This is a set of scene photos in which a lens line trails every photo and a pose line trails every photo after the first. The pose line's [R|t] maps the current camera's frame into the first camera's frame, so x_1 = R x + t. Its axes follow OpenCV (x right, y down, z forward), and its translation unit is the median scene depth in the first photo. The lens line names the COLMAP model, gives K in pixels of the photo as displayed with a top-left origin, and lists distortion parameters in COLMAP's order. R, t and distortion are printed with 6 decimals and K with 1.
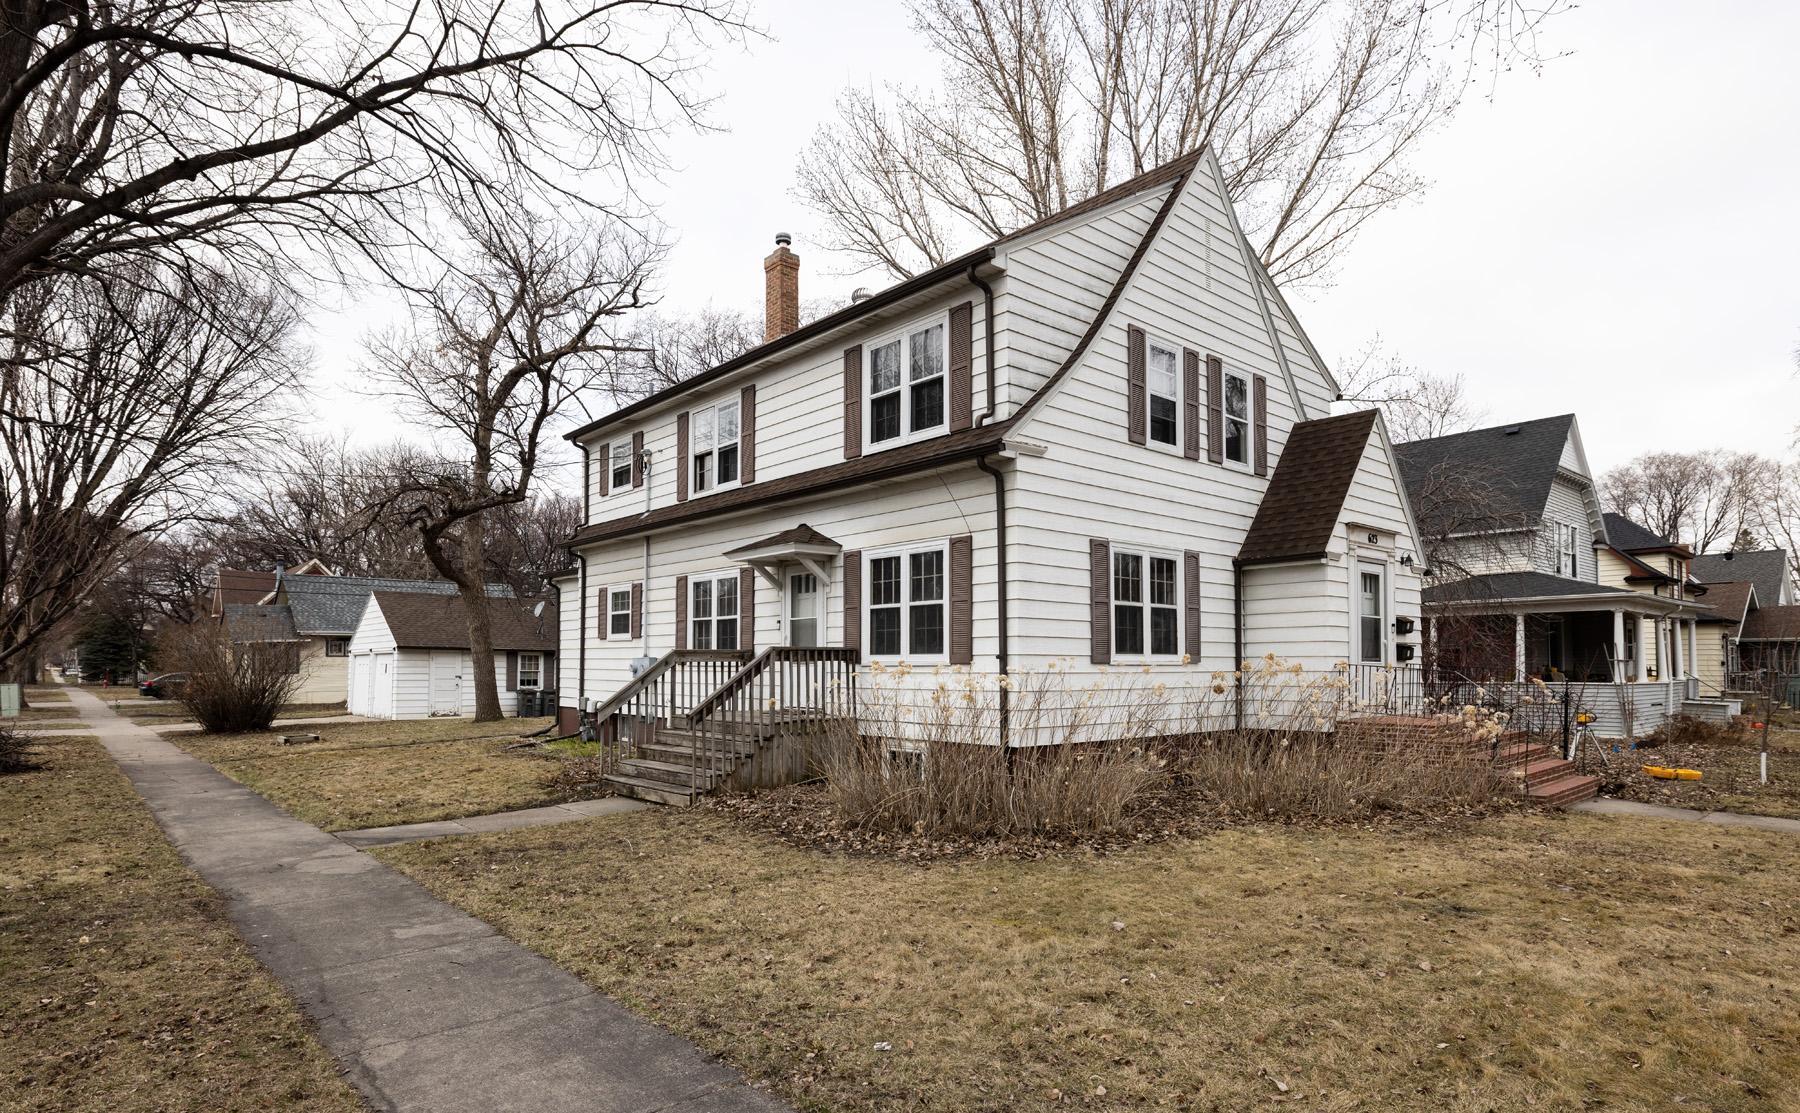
lens RADIAL K [[970.9, 0, 904.0], [0, 970.9, 625.4], [0, 0, 1]] dist [-0.000134, 0.000155]
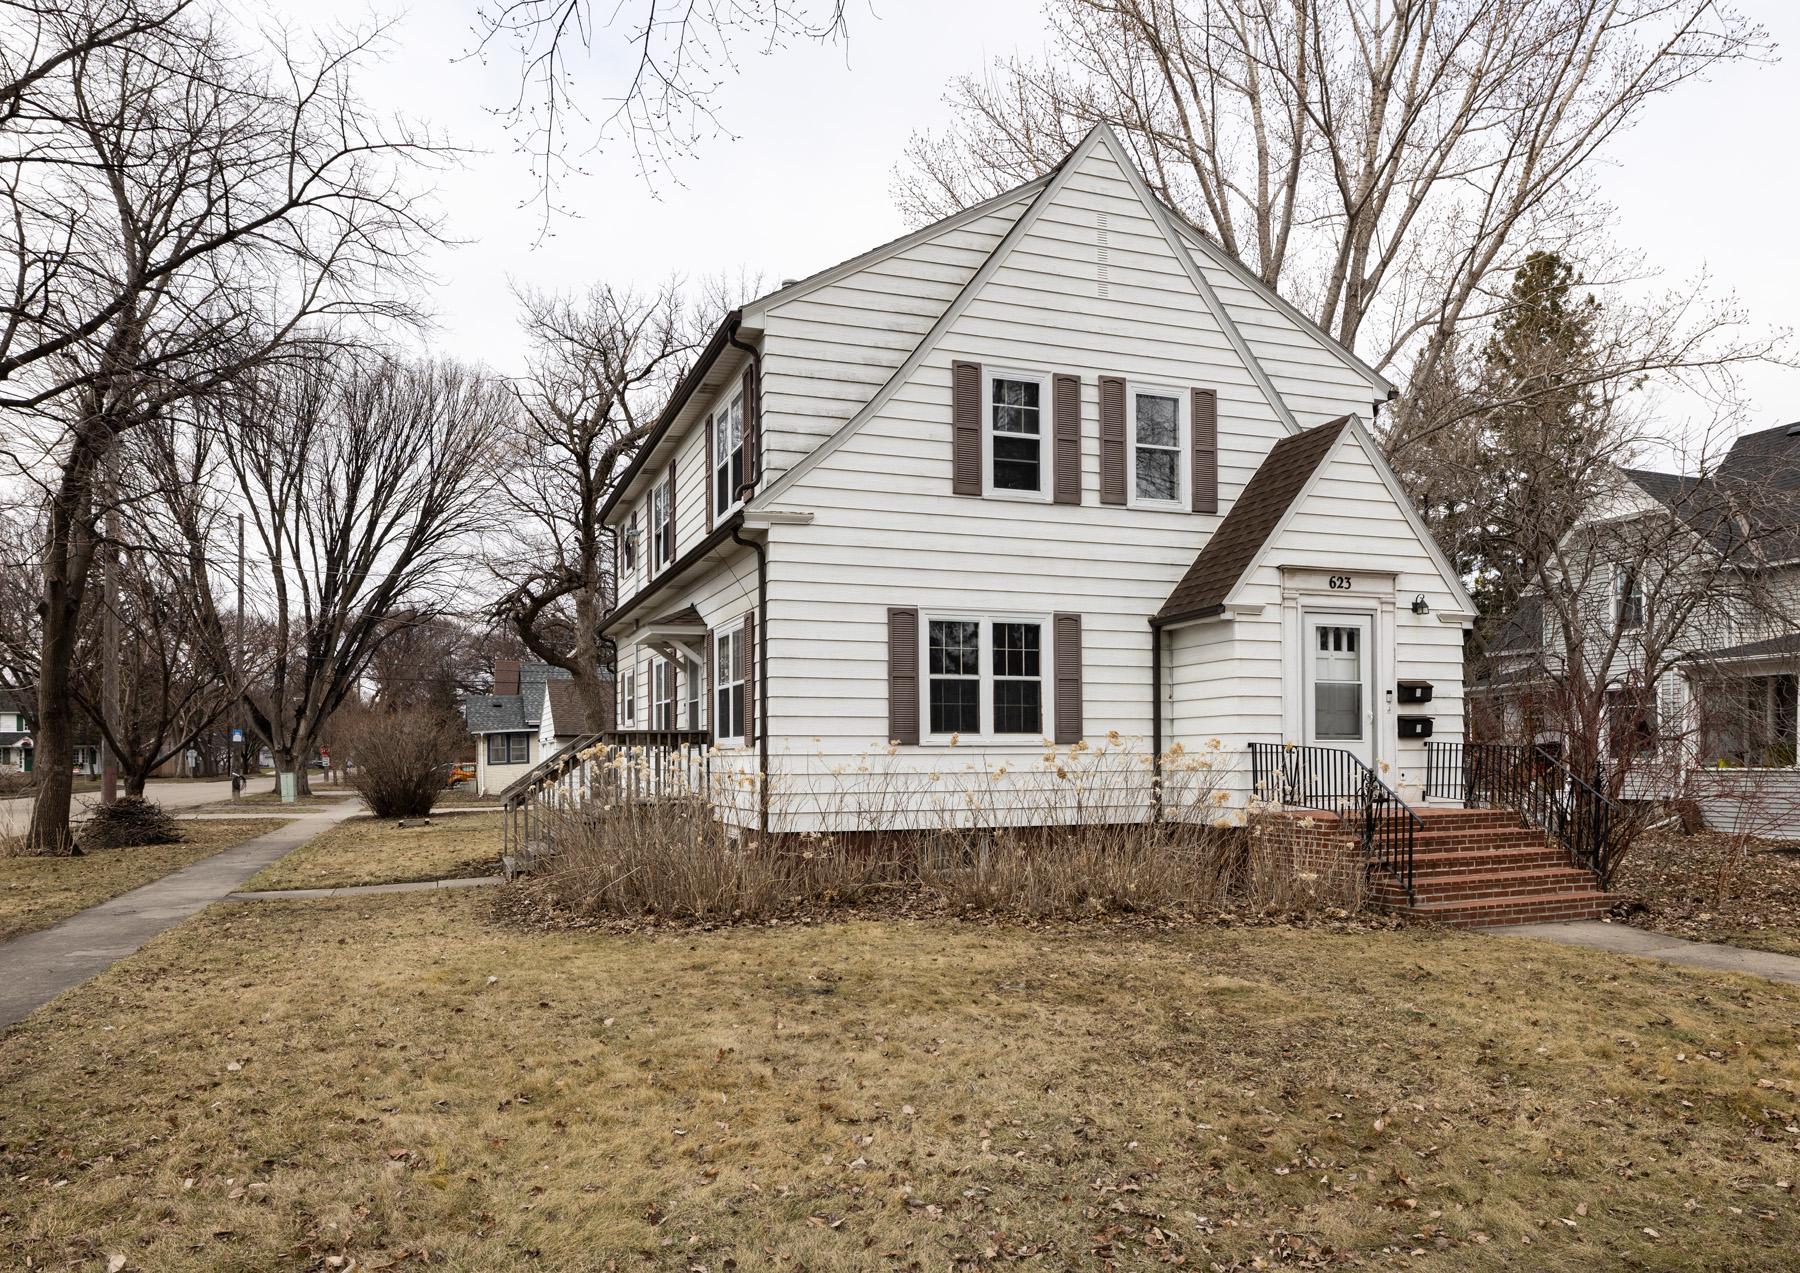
lens RADIAL K [[1237.7, 0, 930.1], [0, 1237.7, 727.7], [0, 0, 1]] dist [0.004892, 0.001760]
pose [[0.927713, -0.014636, -0.373008, 0.583335], [0.021536, 0.999665, 0.014337, 0.006647], [0.372673, -0.021334, 0.927717, -0.055861]]
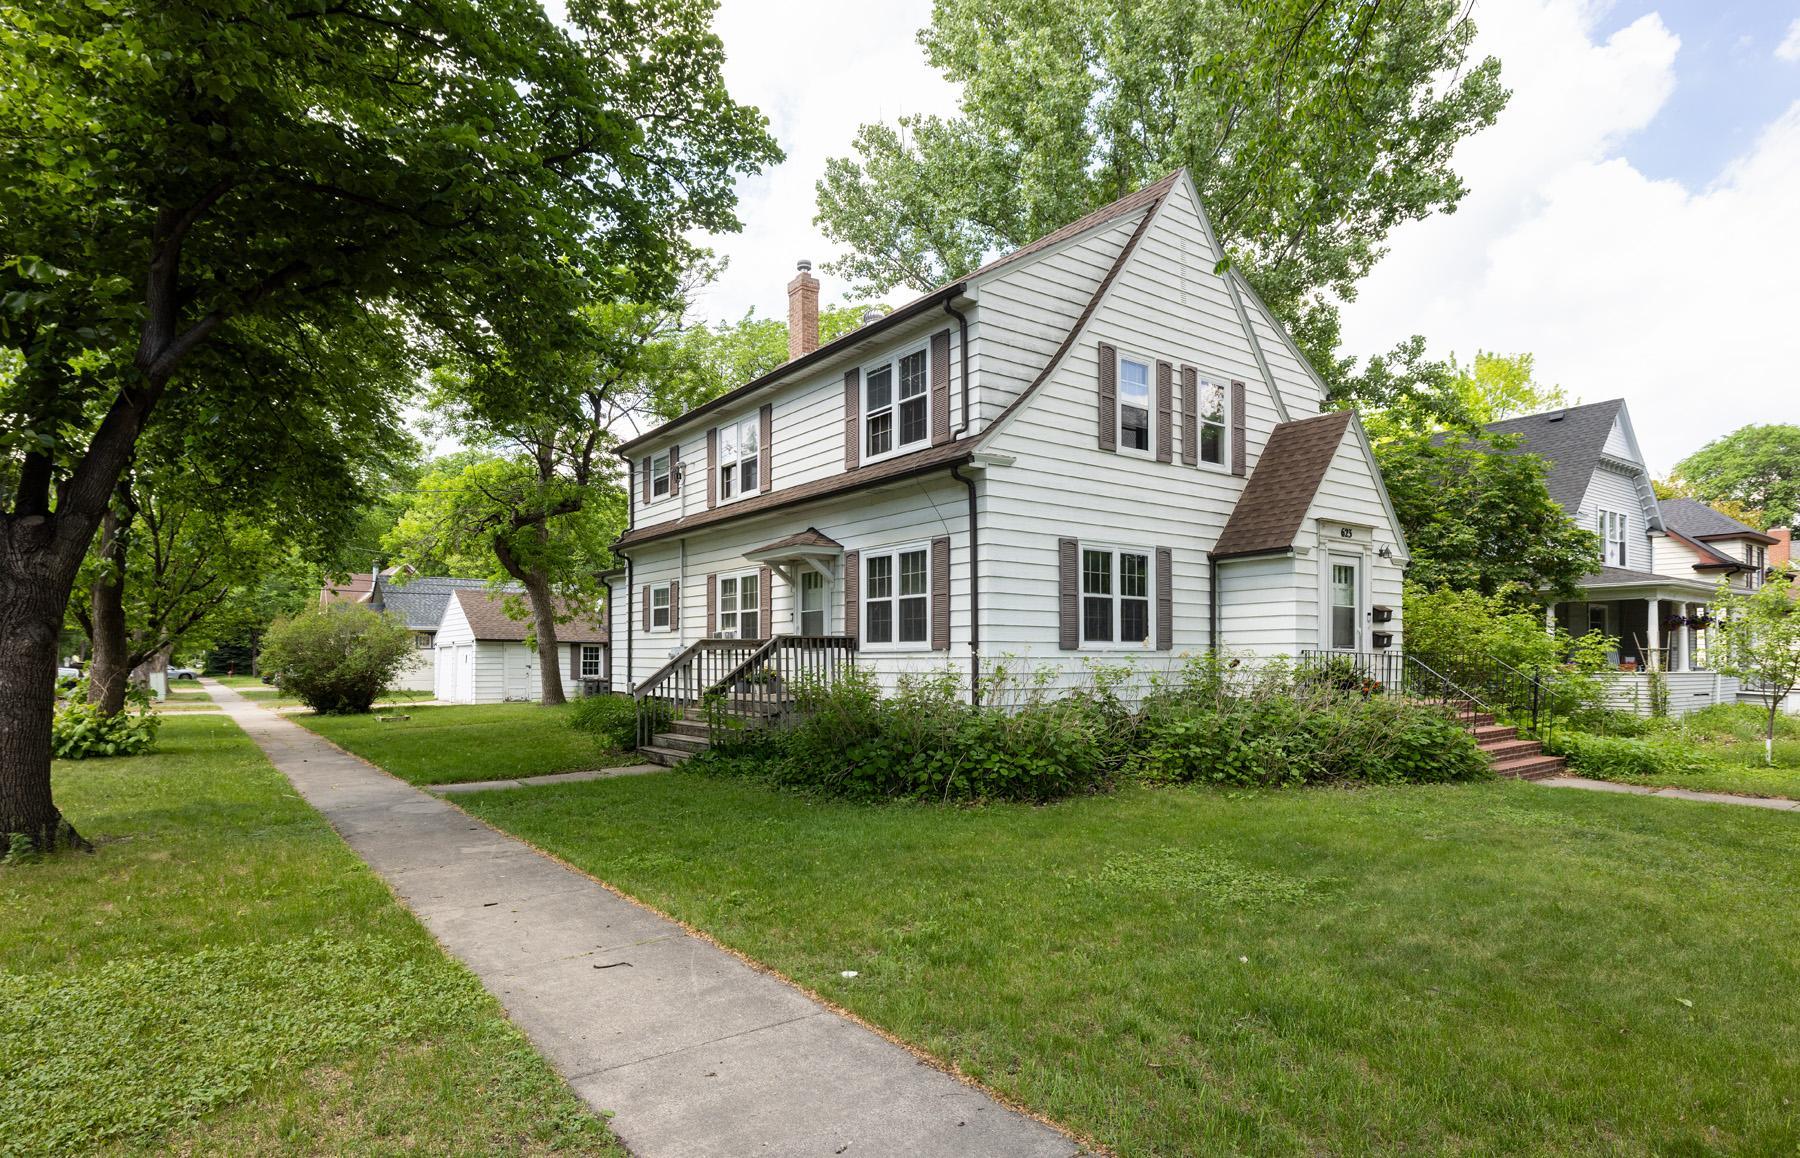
lens RADIAL K [[979.3, 0, 875.4], [0, 979.3, 641.1], [0, 0, 1]] dist [0.004649, 0.000485]
pose [[0.994940, -0.002867, -0.100428, 0.083520], [0.004954, 0.999777, 0.020529, 0.004690], [0.100347, -0.020922, 0.994732, -0.128798]]
